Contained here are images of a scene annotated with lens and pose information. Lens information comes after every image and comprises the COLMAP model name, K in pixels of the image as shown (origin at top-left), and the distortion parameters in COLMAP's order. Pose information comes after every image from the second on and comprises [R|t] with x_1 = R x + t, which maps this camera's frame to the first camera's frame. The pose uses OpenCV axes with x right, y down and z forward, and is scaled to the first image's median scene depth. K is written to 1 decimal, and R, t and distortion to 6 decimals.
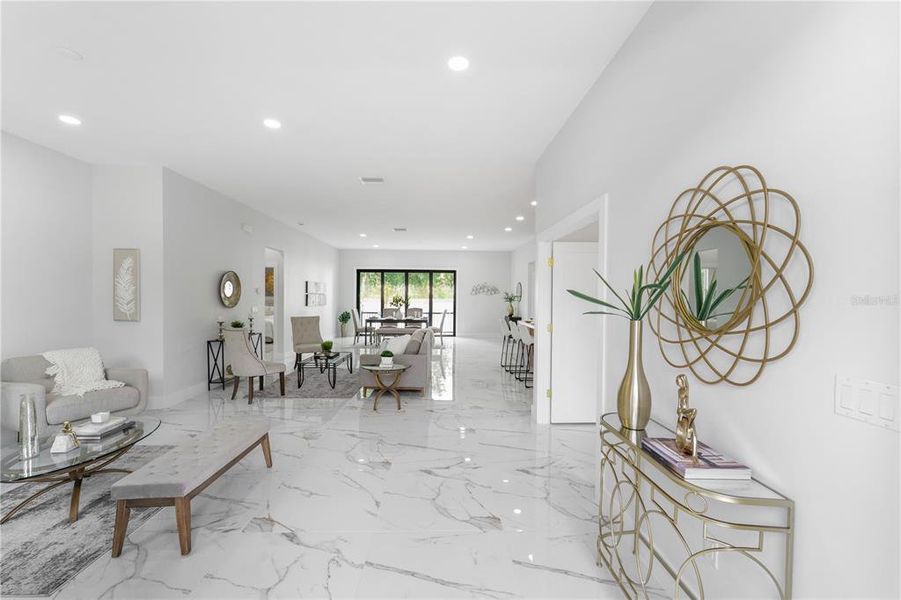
lens RADIAL K [[370.3, 0, 447.0], [0, 370.3, 301.9], [0, 0, 1]] dist [0.000638, -0.000226]
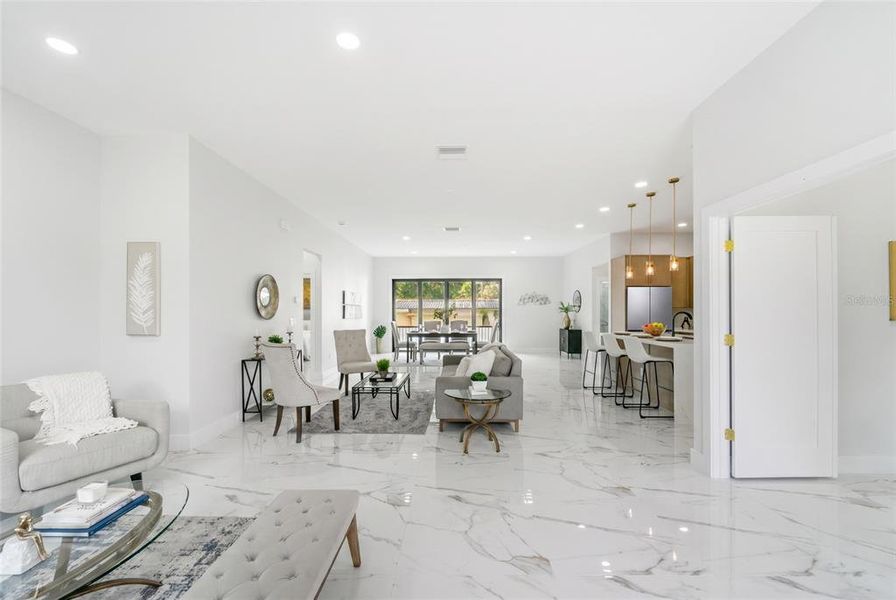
lens RADIAL K [[373.1, 0, 447.8], [0, 373.1, 310.3], [0, 0, 1]] dist [-0.000126, -0.000639]
pose [[0.999127, -0.011200, -0.040247, -0.155456], [0.010511, 0.999795, -0.017284, 0.015041], [0.040432, 0.016846, 0.999040, 0.194485]]
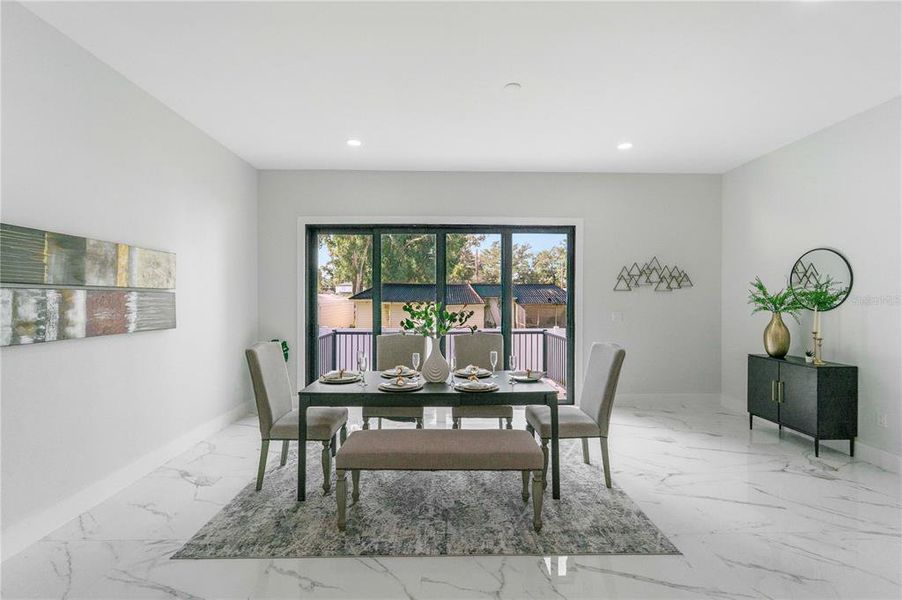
lens RADIAL K [[390.0, 0, 448.6], [0, 390.0, 299.3], [0, 0, 1]] dist [0.001064, 0.000124]
pose [[0.999941, -0.007380, -0.008015, -0.217429], [0.007294, 0.999916, -0.010690, -0.017716], [0.008093, 0.010631, 0.999911, 1.344100]]
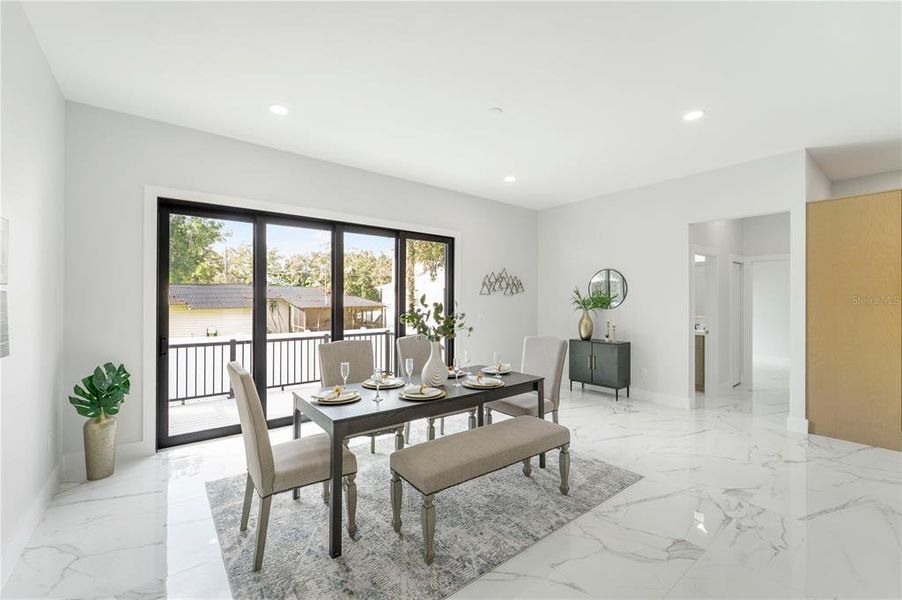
lens RADIAL K [[372.1, 0, 448.1], [0, 372.1, 298.9], [0, 0, 1]] dist [-0.003012, -0.000180]
pose [[0.805652, -0.004794, 0.592370, -0.514477], [0.014503, 0.999827, -0.011634, -0.021205], [-0.592212, 0.017964, 0.805582, 1.459558]]
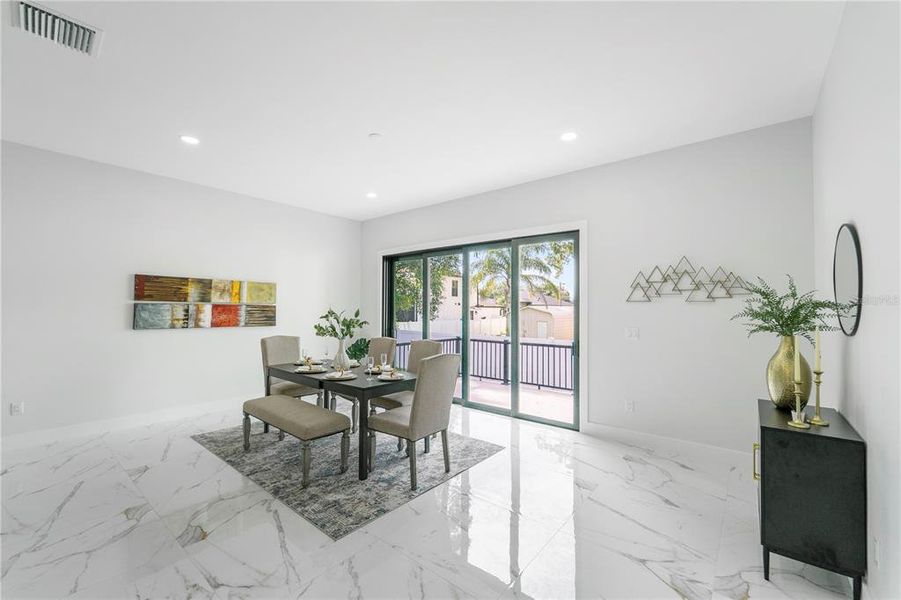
lens RADIAL K [[370.3, 0, 447.0], [0, 370.3, 301.9], [0, 0, 1]] dist [0.000638, -0.000226]
pose [[0.749352, -0.016586, -0.661964, 0.337676], [-0.010413, 0.999268, -0.036824, -0.015567], [0.662090, 0.034487, 0.748630, 1.493317]]
